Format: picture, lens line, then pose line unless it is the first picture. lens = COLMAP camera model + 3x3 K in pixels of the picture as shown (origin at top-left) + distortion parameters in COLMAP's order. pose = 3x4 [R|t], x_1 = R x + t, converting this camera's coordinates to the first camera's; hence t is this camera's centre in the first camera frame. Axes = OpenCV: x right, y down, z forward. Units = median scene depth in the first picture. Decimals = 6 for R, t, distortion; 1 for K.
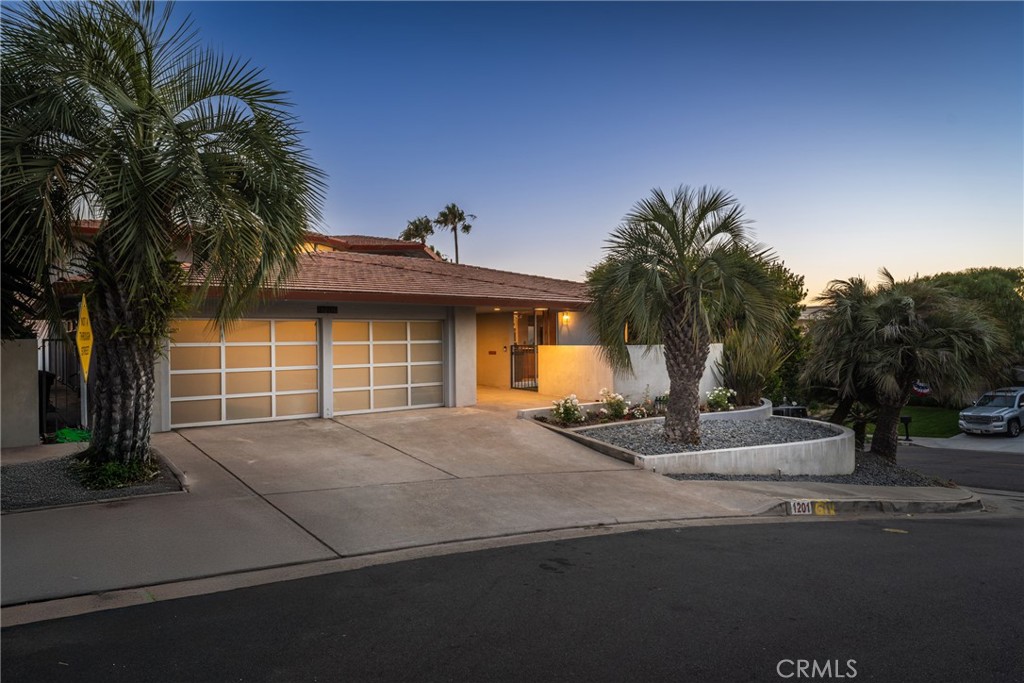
lens RADIAL K [[636.6, 0, 512.1], [0, 636.6, 343.5], [0, 0, 1]] dist [-0.012763, -0.000488]
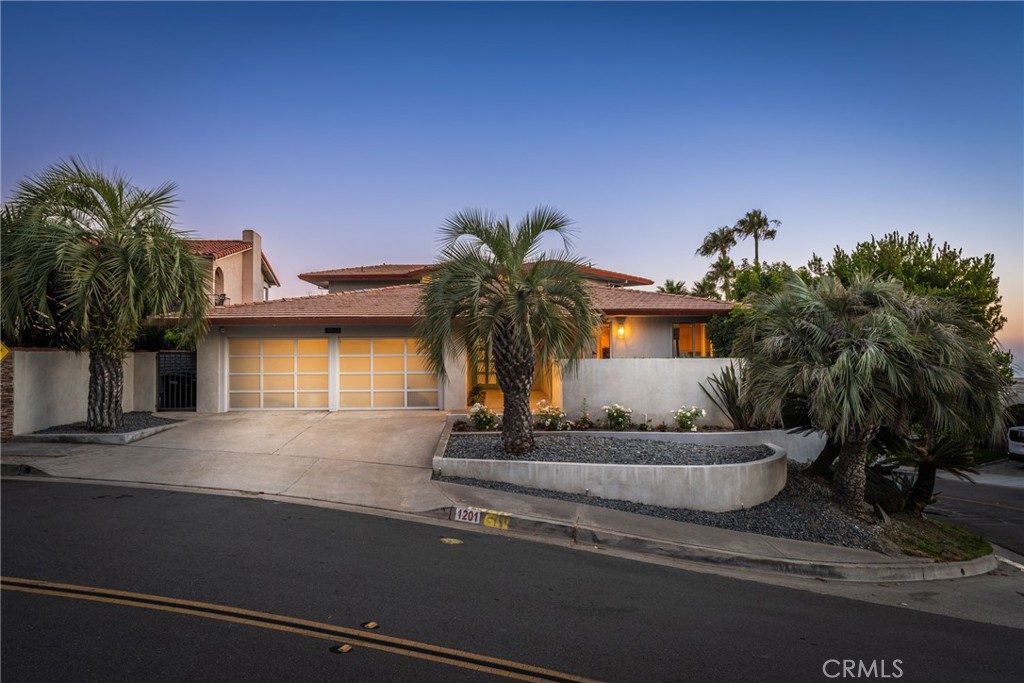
lens RADIAL K [[636.6, 0, 512.1], [0, 636.6, 340.4], [0, 0, 1]] dist [-0.012763, -0.000488]
pose [[0.808986, -0.008826, -0.587761, 0.809898], [-0.006662, 0.999685, -0.024182, -0.002324], [0.587790, 0.023479, 0.808673, 0.138634]]
